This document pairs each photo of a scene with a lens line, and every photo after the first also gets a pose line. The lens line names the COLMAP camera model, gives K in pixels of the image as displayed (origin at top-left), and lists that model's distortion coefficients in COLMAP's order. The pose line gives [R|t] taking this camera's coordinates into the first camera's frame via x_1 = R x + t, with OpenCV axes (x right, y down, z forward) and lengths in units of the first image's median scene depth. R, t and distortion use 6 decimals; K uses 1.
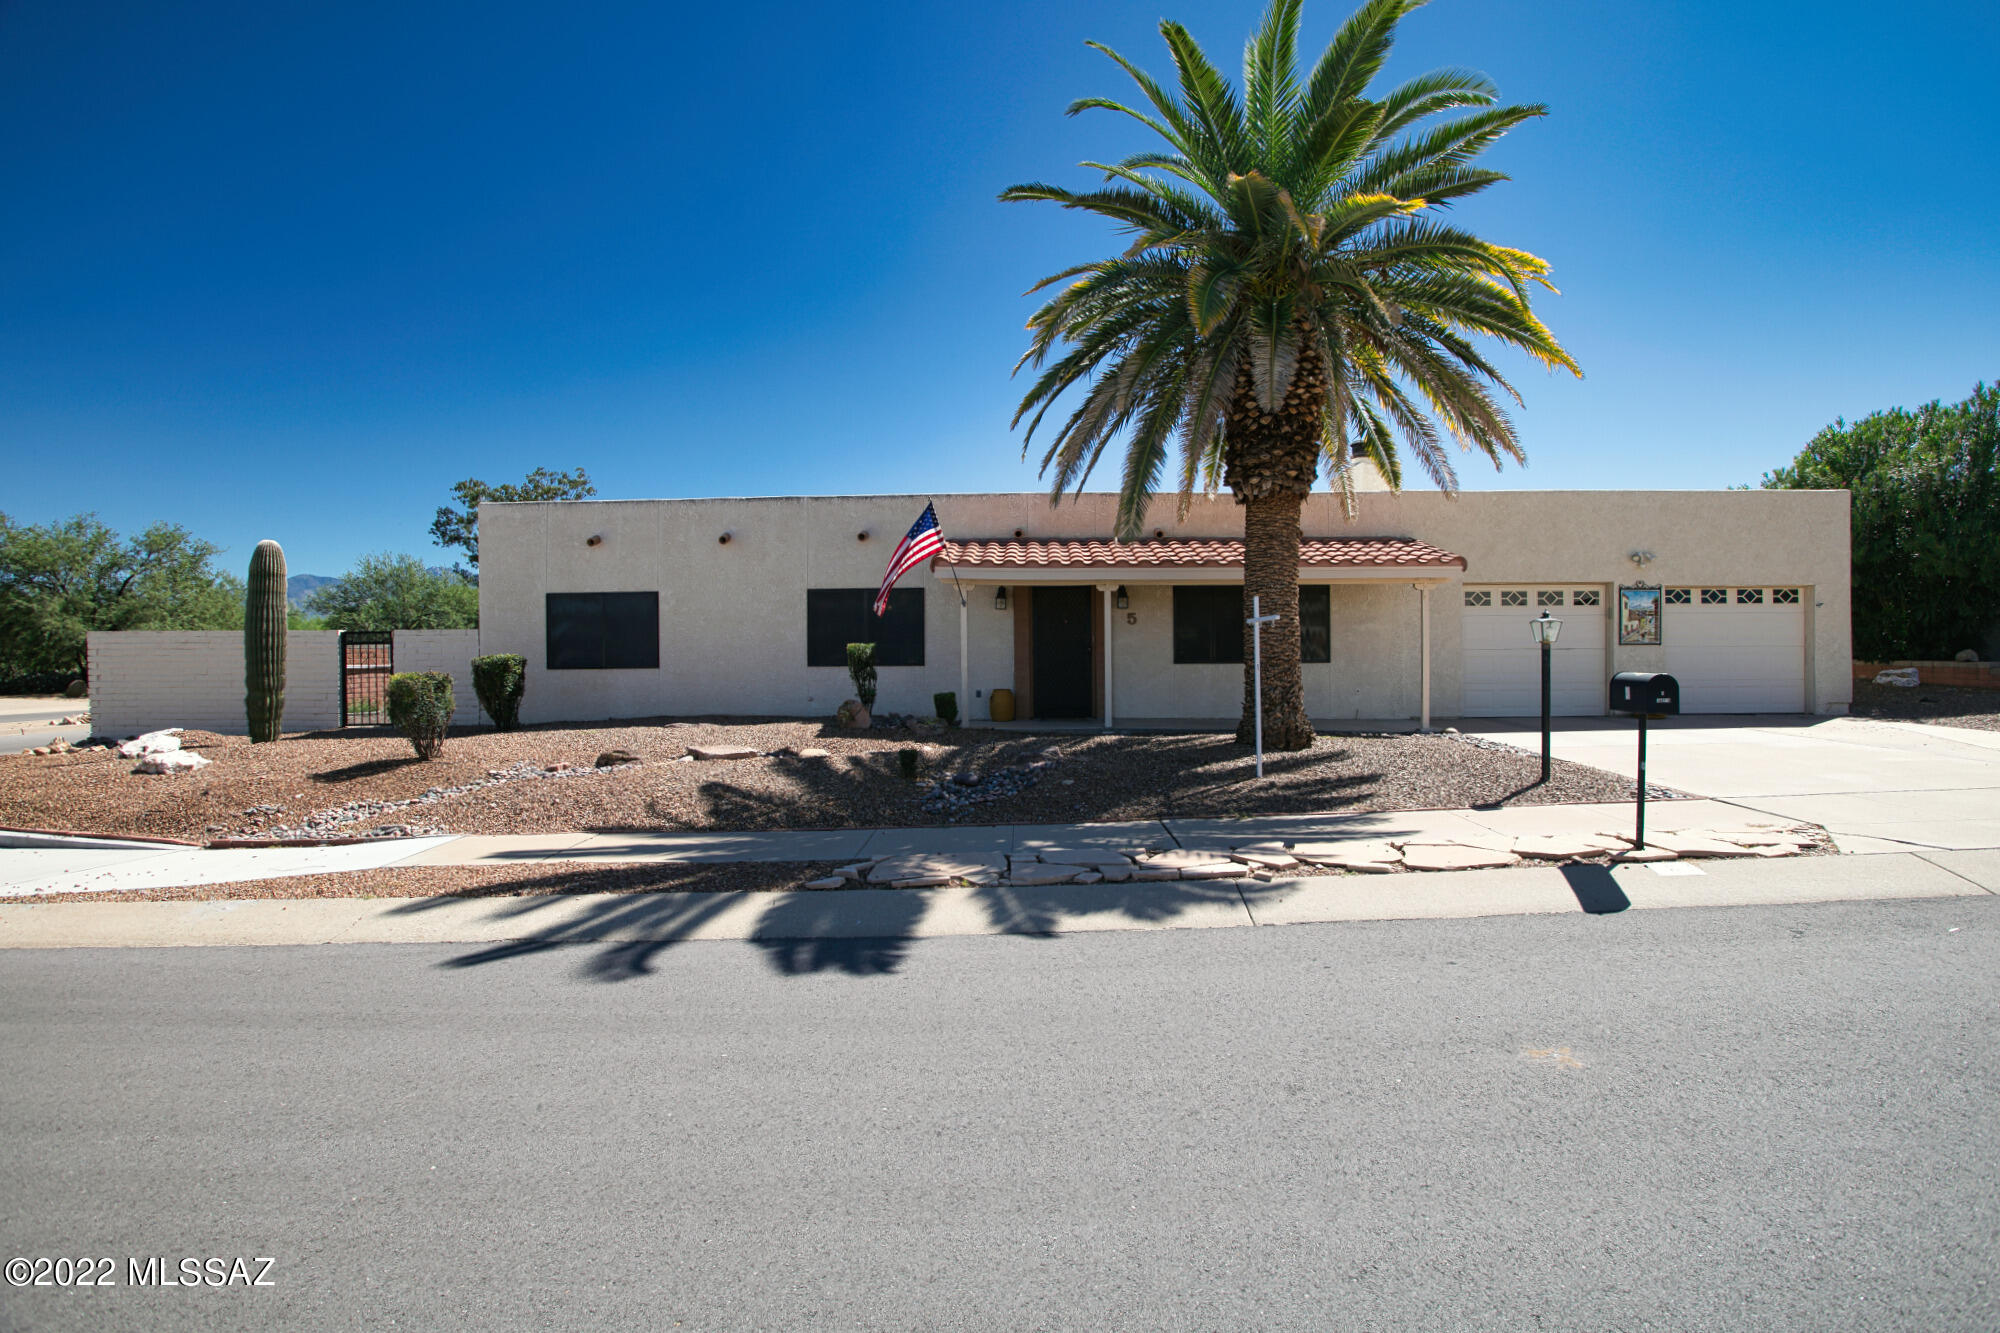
lens RADIAL K [[979.7, 0, 1012.9], [0, 979.7, 661.1], [0, 0, 1]] dist [-0.068905, 0.028834]
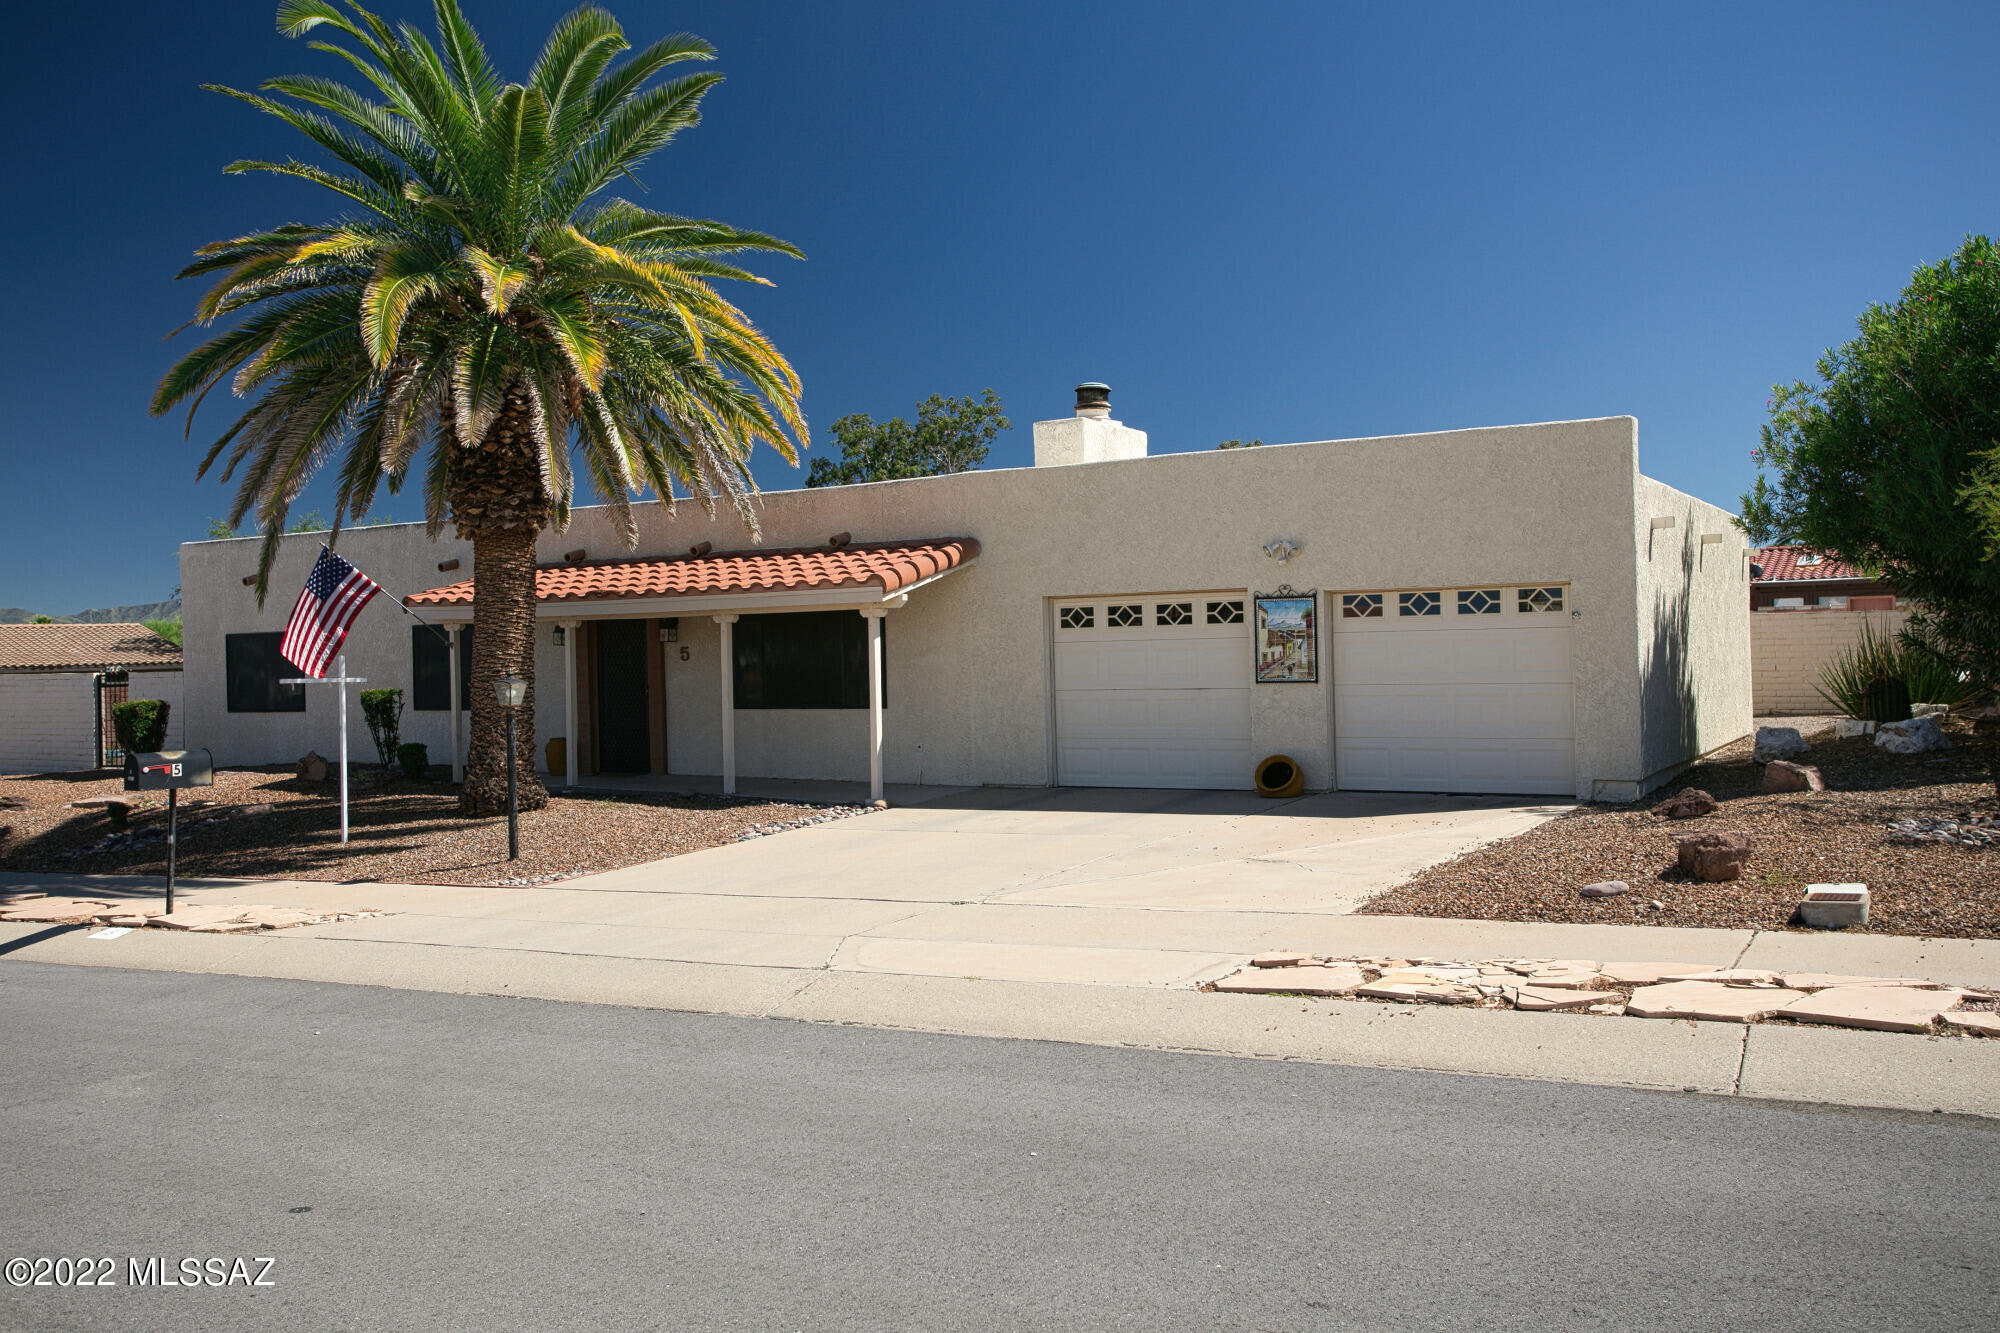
lens RADIAL K [[1660.4, 0, 1000.0], [0, 1660.4, 666.5], [0, 0, 1]] dist [-0.015920, -0.001616]
pose [[0.877026, -0.009082, -0.480357, 1.017425], [0.000821, 0.999848, -0.017406, -0.008765], [0.480442, 0.014871, 0.876900, -0.081218]]
